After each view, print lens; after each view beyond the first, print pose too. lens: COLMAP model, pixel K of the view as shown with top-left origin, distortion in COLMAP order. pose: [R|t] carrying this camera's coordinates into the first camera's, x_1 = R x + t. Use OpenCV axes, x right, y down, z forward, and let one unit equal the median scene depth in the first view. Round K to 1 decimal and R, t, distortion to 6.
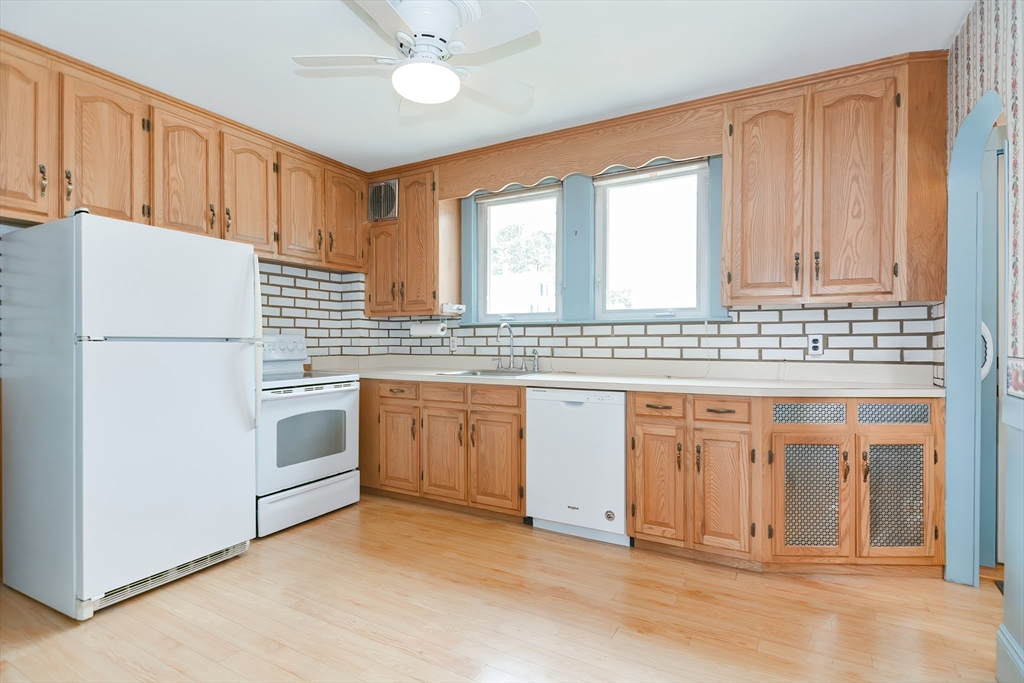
lens RADIAL K [[499.0, 0, 509.8], [0, 499.0, 346.1], [0, 0, 1]] dist [0.009876, -0.010564]
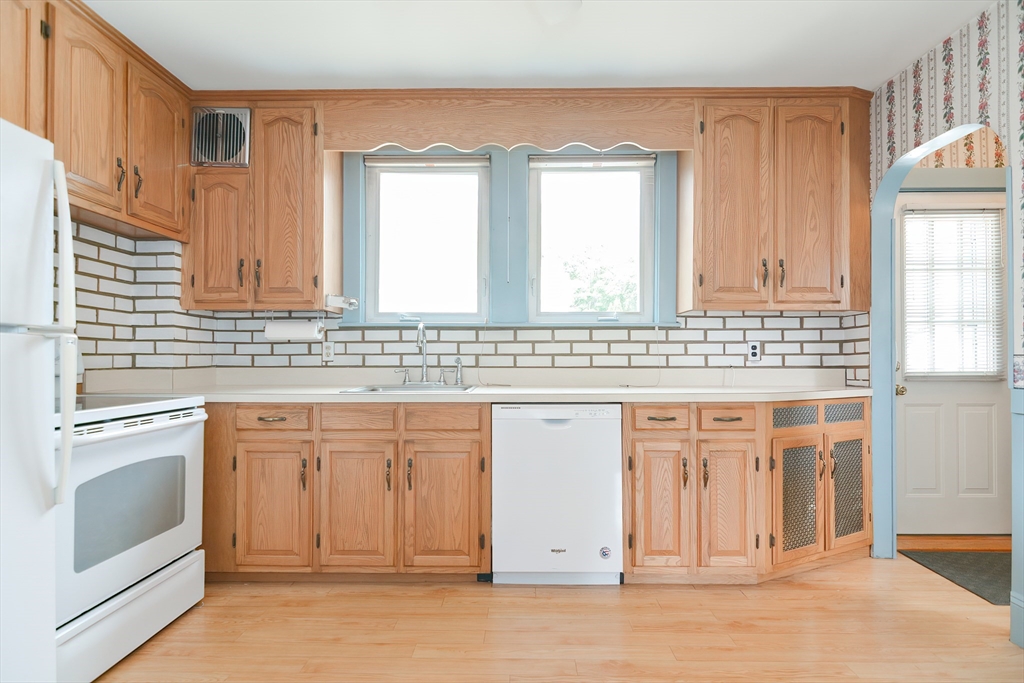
lens RADIAL K [[499.0, 0, 511.6], [0, 499.0, 357.4], [0, 0, 1]] dist [0.009876, -0.010564]
pose [[0.878119, 0.002825, 0.478434, -0.293091], [0.004090, 0.999902, -0.013410, 0.019836], [-0.478425, 0.013733, 0.878021, 0.289980]]
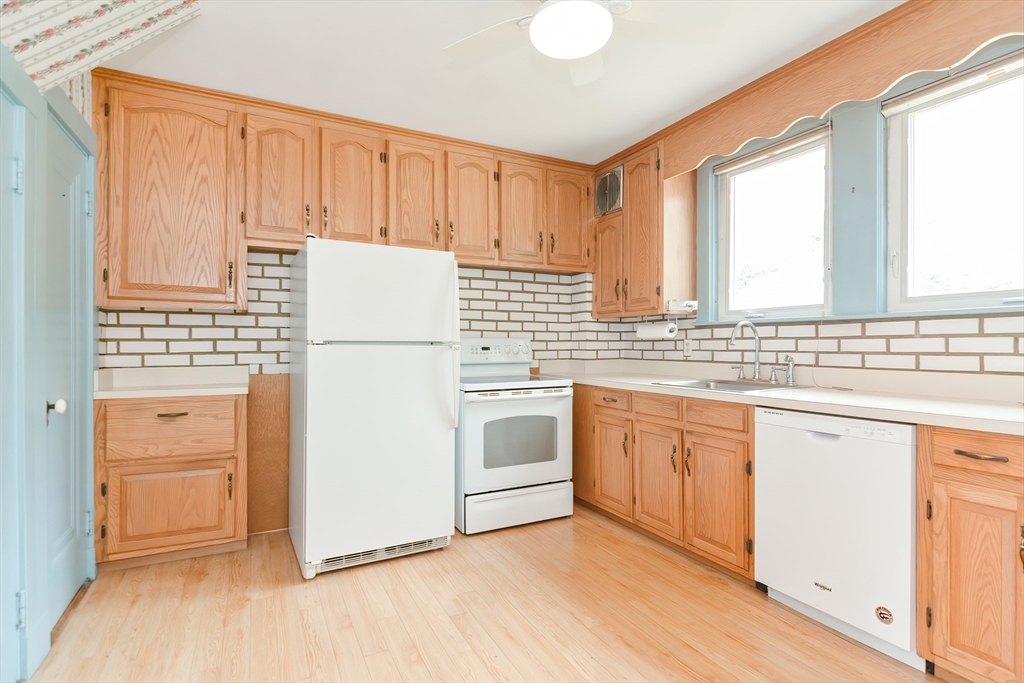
lens RADIAL K [[499.0, 0, 509.8], [0, 499.0, 347.4], [0, 0, 1]] dist [0.009876, -0.010564]
pose [[0.834027, 0.002519, -0.551718, 0.130896], [-0.004759, 0.999985, -0.002629, -0.001512], [0.551703, 0.004819, 0.834026, 0.168632]]
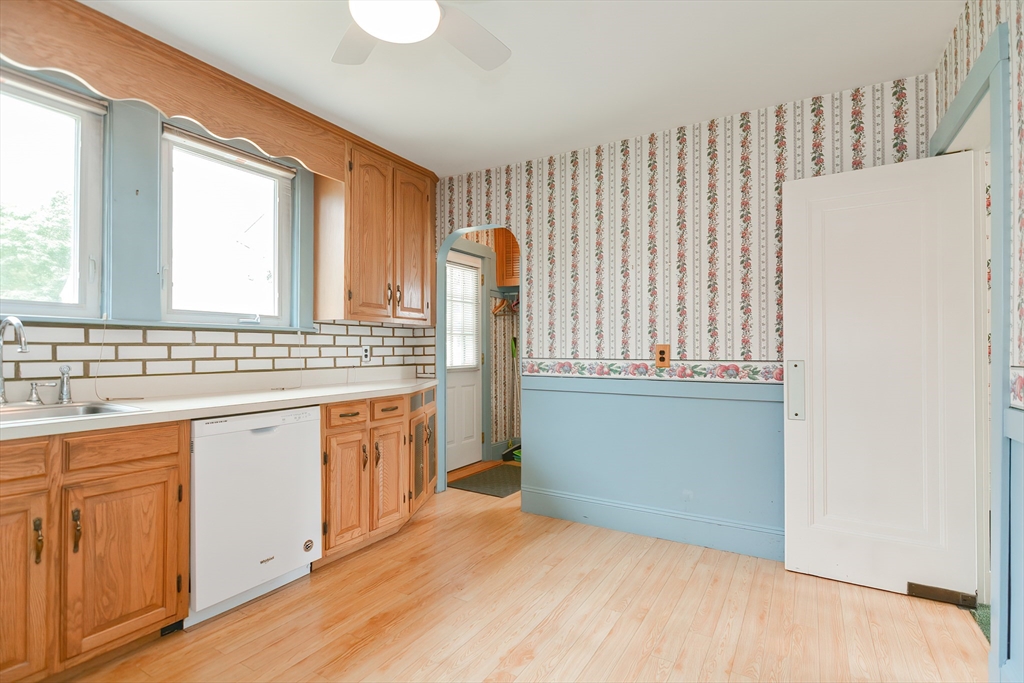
lens RADIAL K [[499.0, 0, 516.1], [0, 499.0, 349.4], [0, 0, 1]] dist [0.009876, -0.010564]
pose [[0.010465, 0.000822, 0.999945, -0.600259], [0.010888, 0.999940, -0.000936, -0.007007], [-0.999886, 0.010897, 0.010455, 0.529995]]
